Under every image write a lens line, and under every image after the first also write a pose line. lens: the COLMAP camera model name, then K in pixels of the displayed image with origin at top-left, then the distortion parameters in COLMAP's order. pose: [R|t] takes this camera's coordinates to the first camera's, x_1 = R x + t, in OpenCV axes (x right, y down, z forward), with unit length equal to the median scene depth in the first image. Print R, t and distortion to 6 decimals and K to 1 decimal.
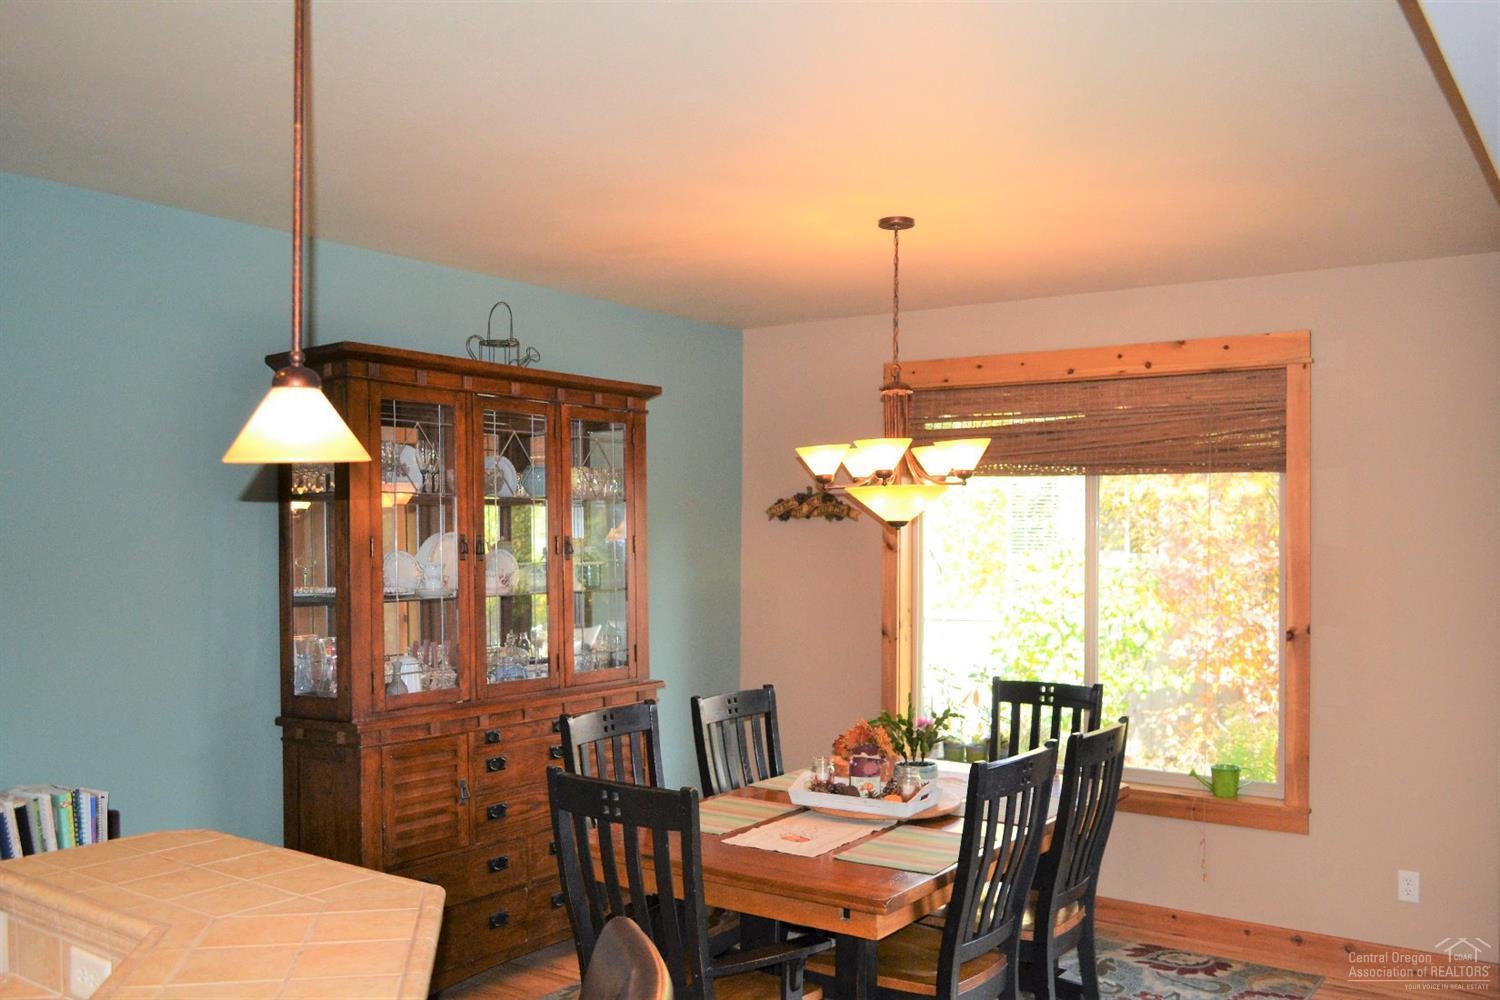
lens RADIAL K [[1297.2, 0, 750.0], [0, 1297.2, 500.0], [0, 0, 1]] dist [-0.011501, -0.000399]
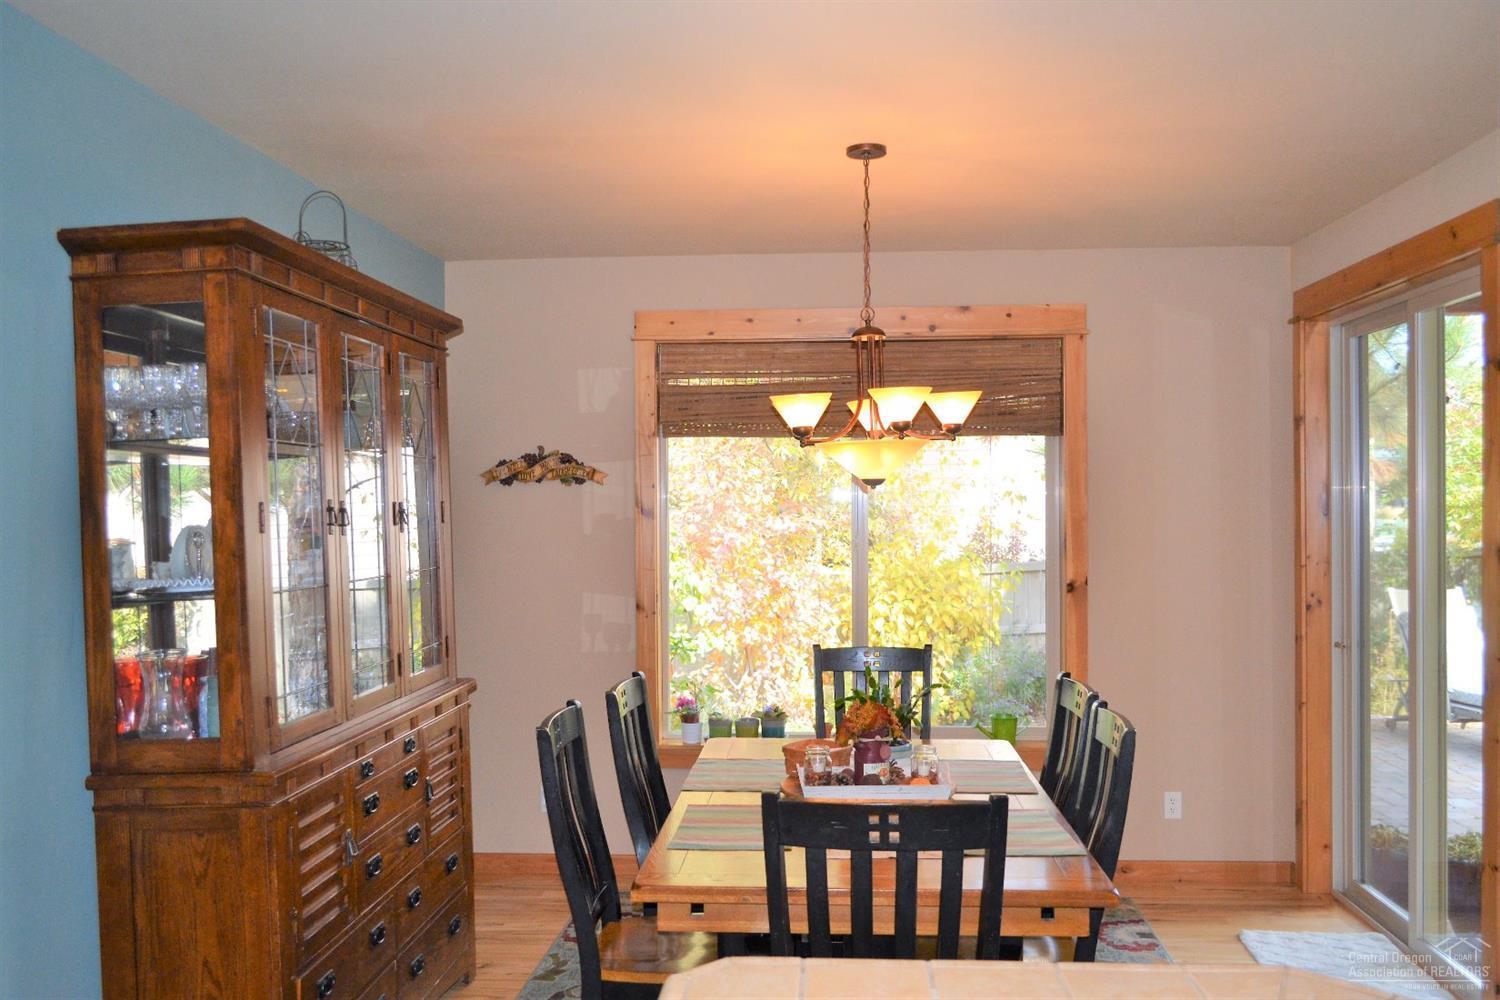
lens RADIAL K [[1286.2, 0, 750.0], [0, 1286.2, 500.0], [0, 0, 1]] dist [-0.004432, -0.002998]
pose [[0.853309, -0.009792, 0.521313, -0.350317], [-0.000958, 0.999793, 0.020347, 0.010115], [-0.521404, -0.017862, 0.853123, 0.221297]]
